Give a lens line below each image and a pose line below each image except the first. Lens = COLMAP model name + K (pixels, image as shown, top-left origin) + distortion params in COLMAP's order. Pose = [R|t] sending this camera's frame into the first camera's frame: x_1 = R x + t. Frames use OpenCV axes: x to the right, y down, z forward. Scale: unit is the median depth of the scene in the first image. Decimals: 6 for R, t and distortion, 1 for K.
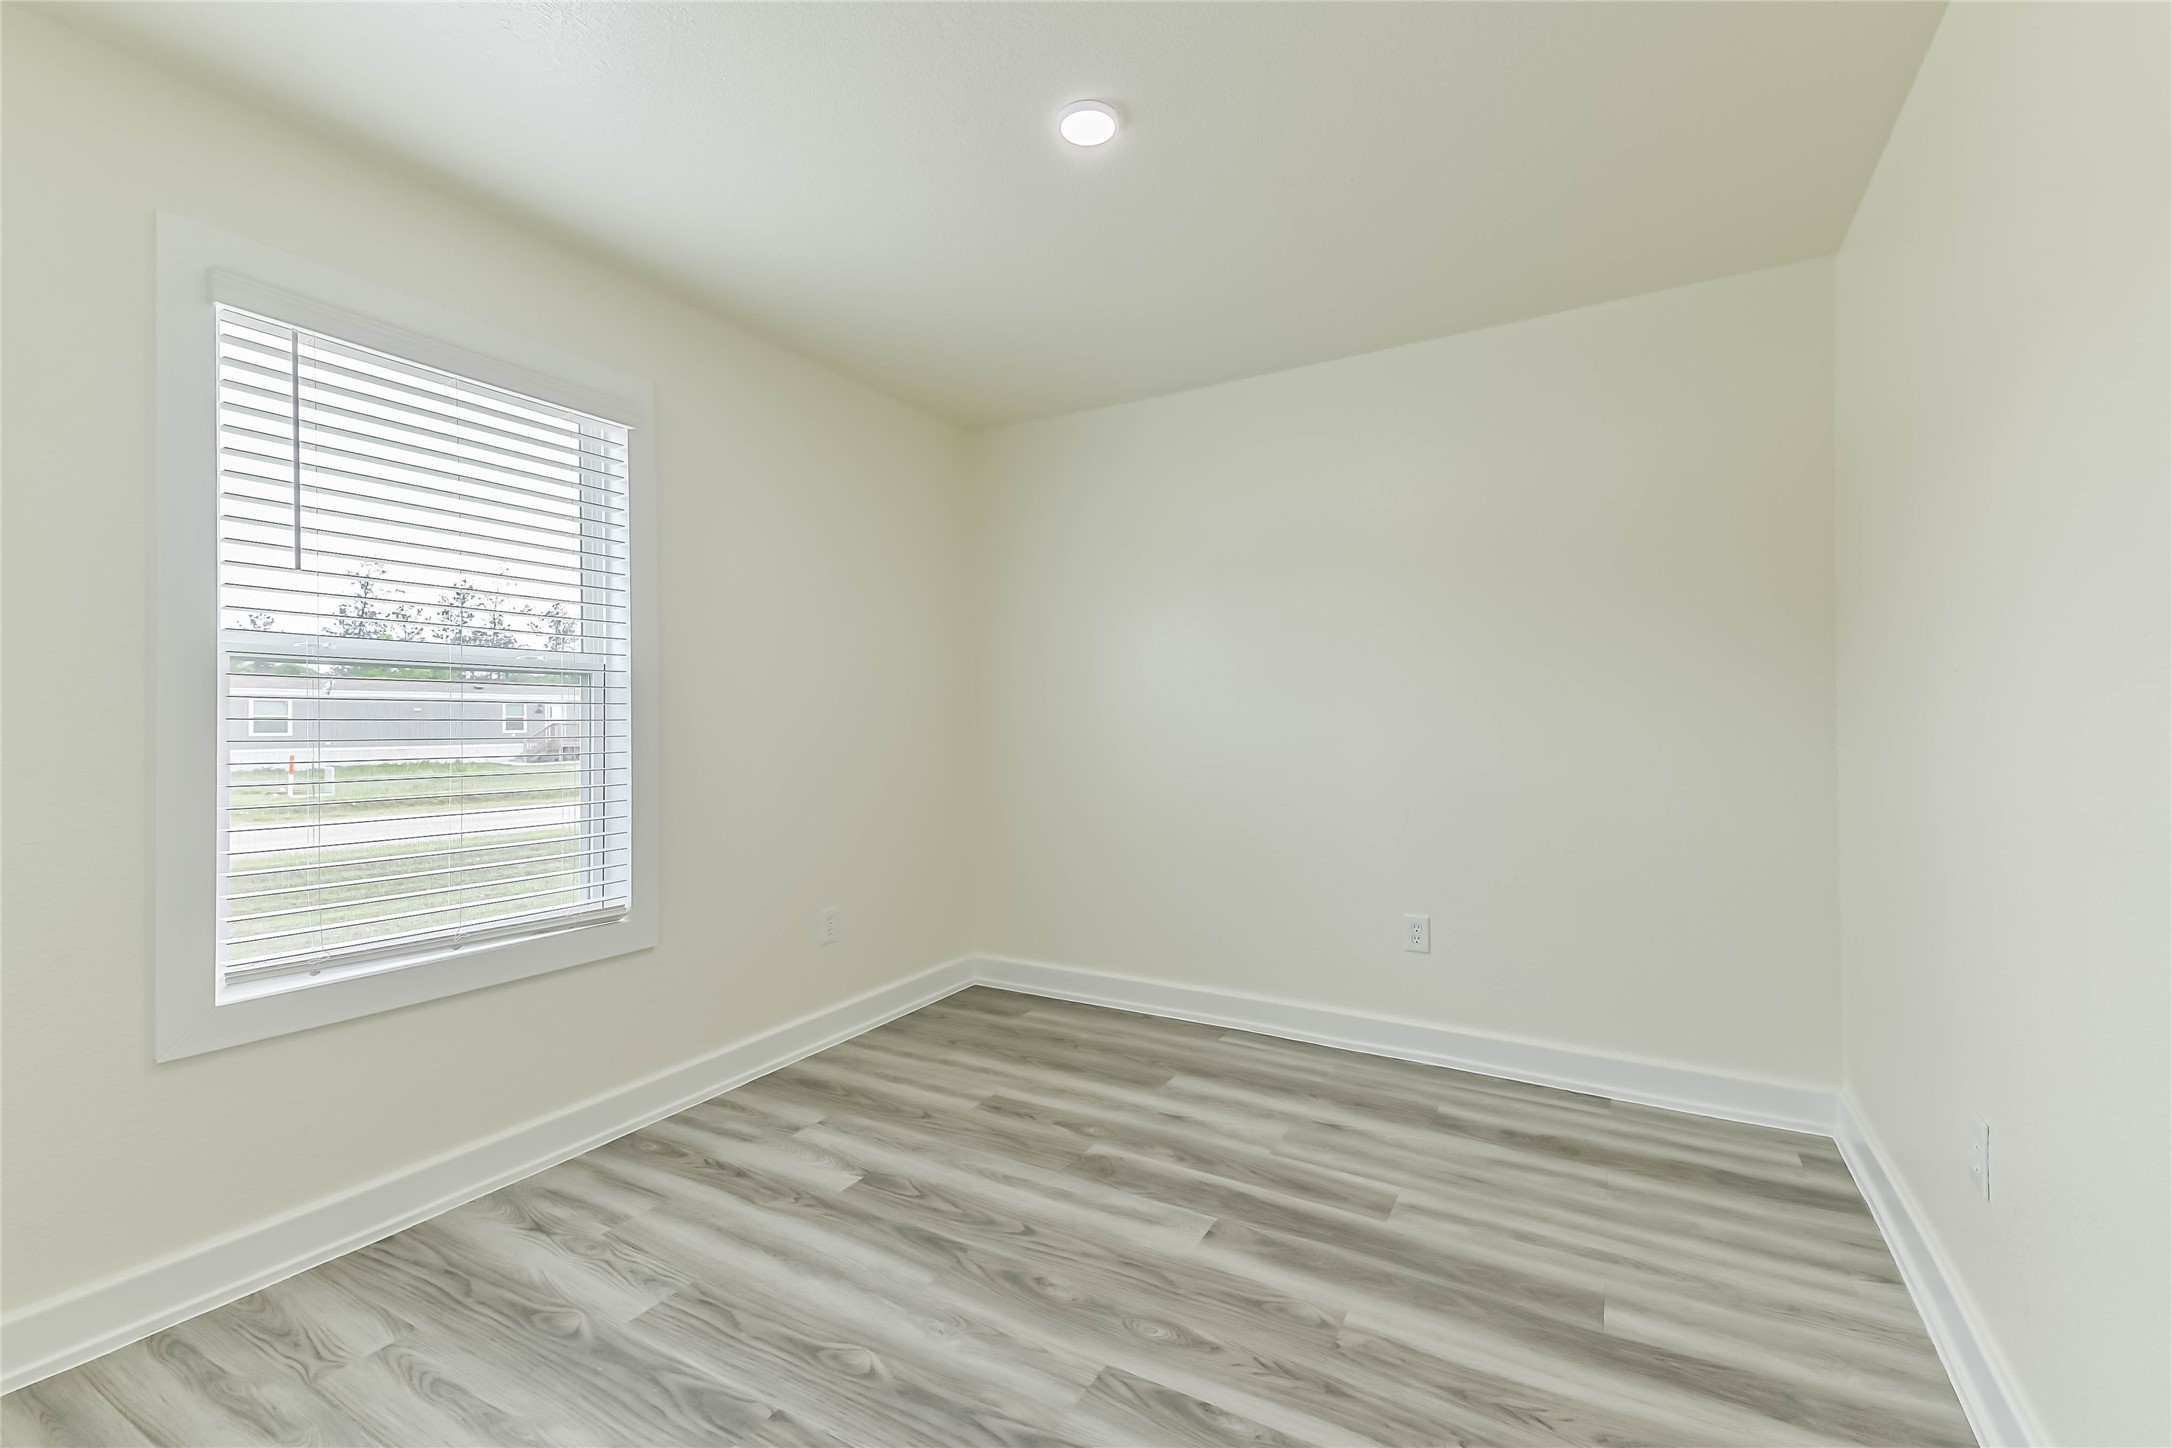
lens RADIAL K [[936.5, 0, 1078.9], [0, 936.5, 723.0], [0, 0, 1]] dist [0.057879, -0.019717]
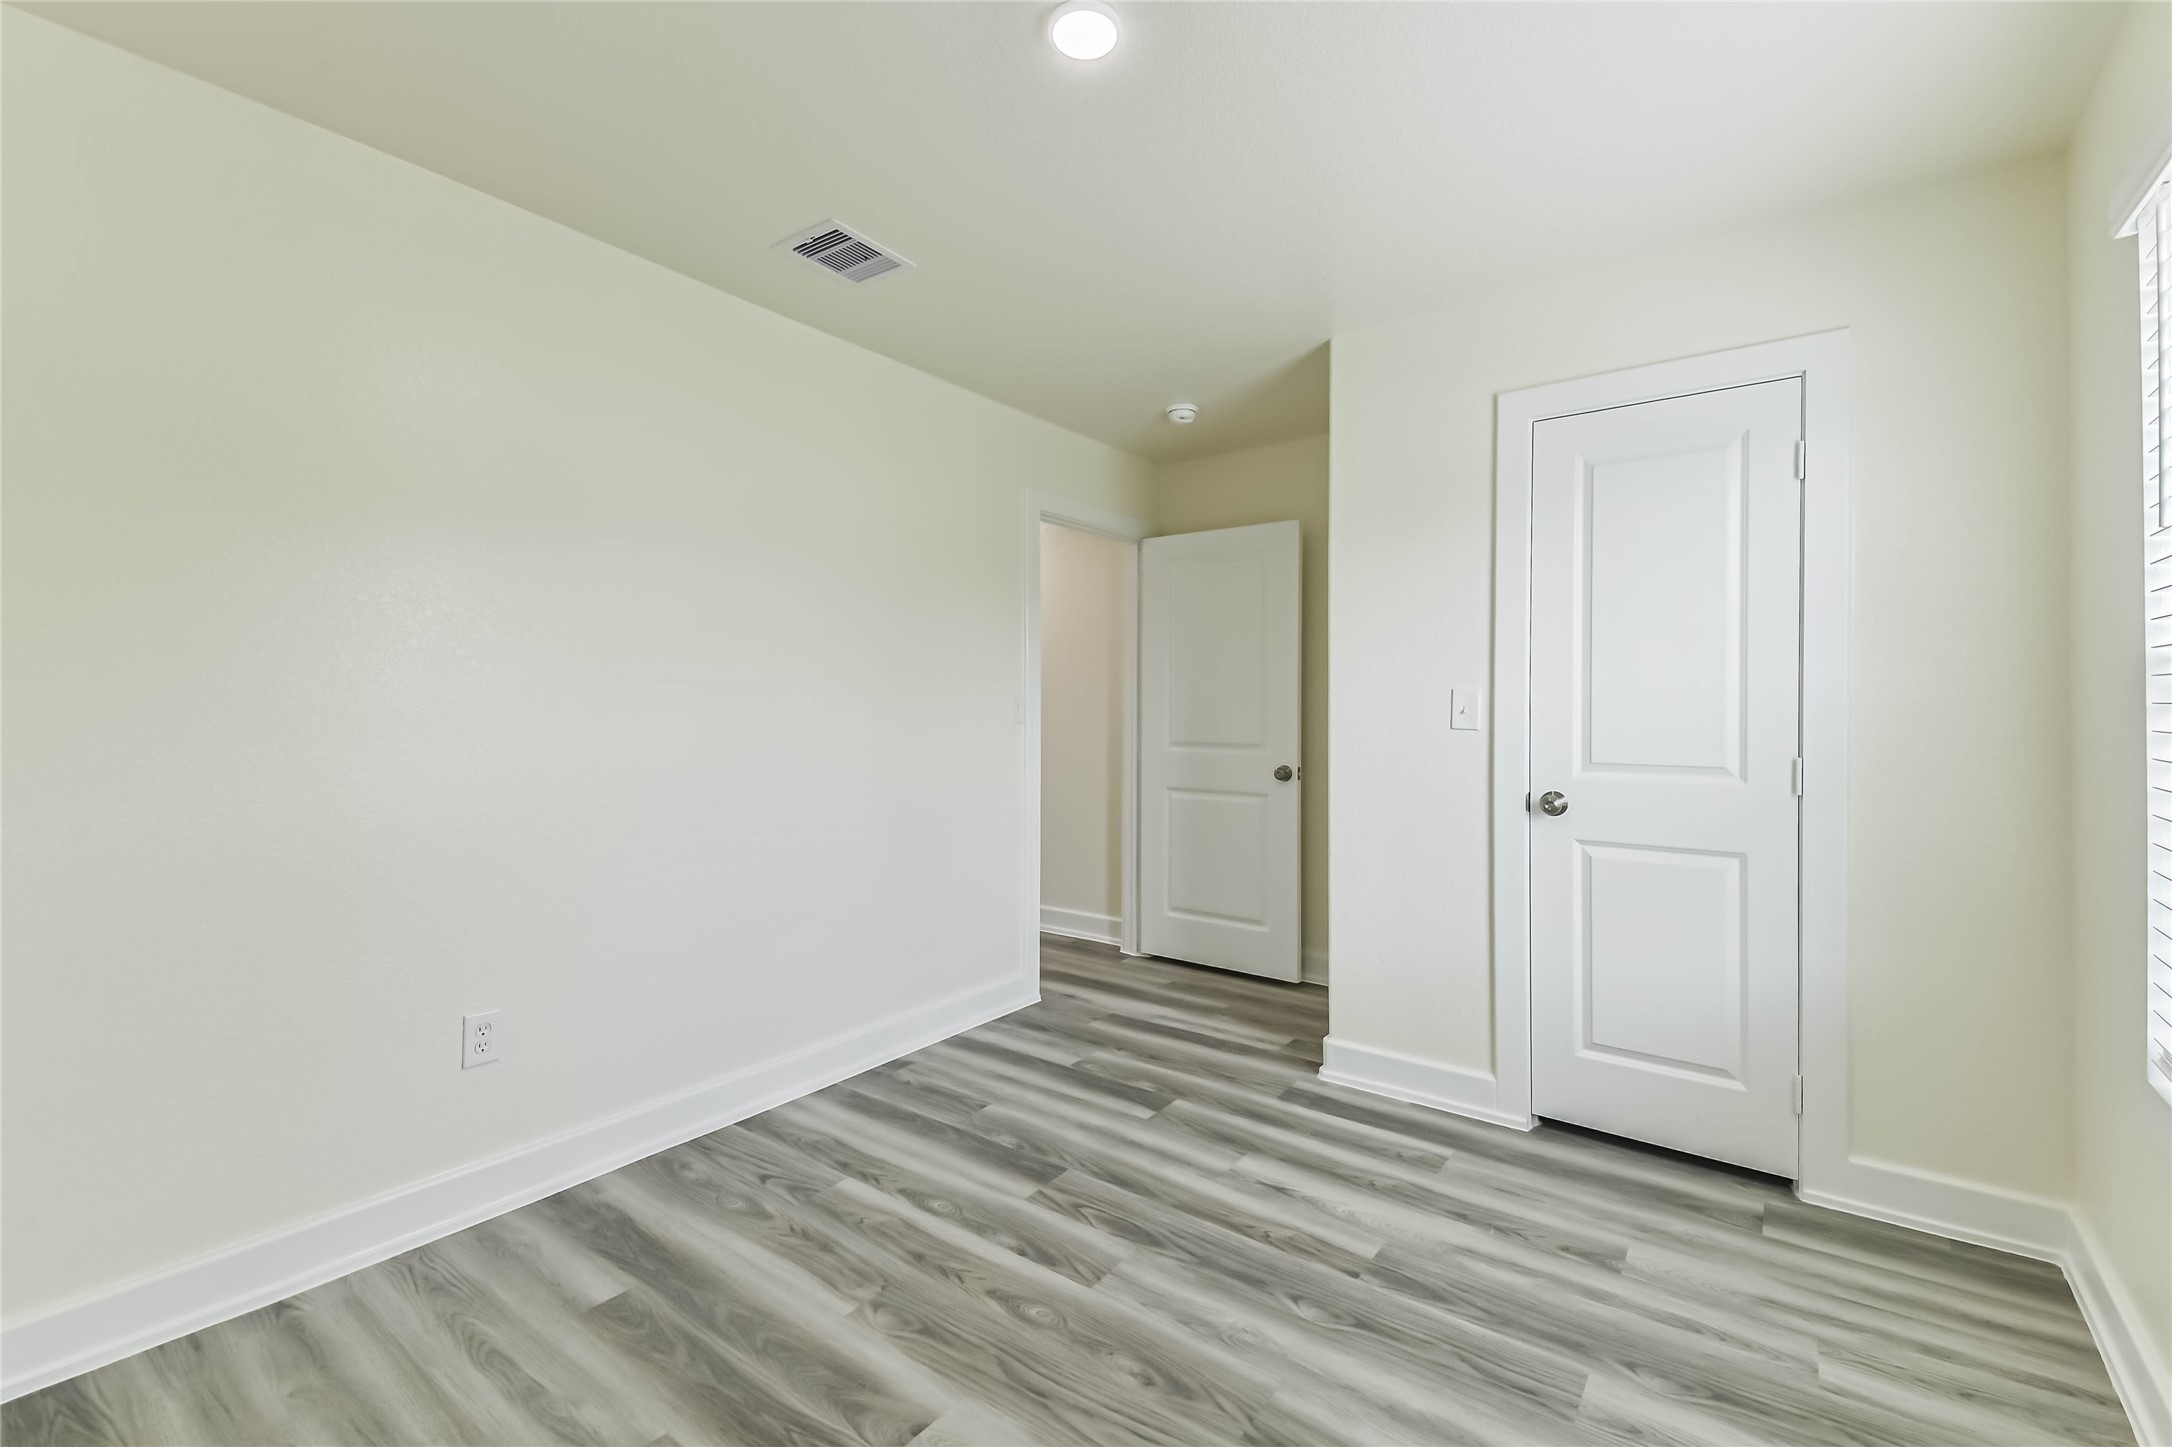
lens RADIAL K [[936.5, 0, 1081.4], [0, 936.5, 716.9], [0, 0, 1]] dist [0.057879, -0.019717]
pose [[-0.993032, 0.002433, 0.117820, -0.093027], [0.003109, 0.999980, 0.005553, -0.026344], [-0.117805, 0.005881, -0.993019, 2.039999]]
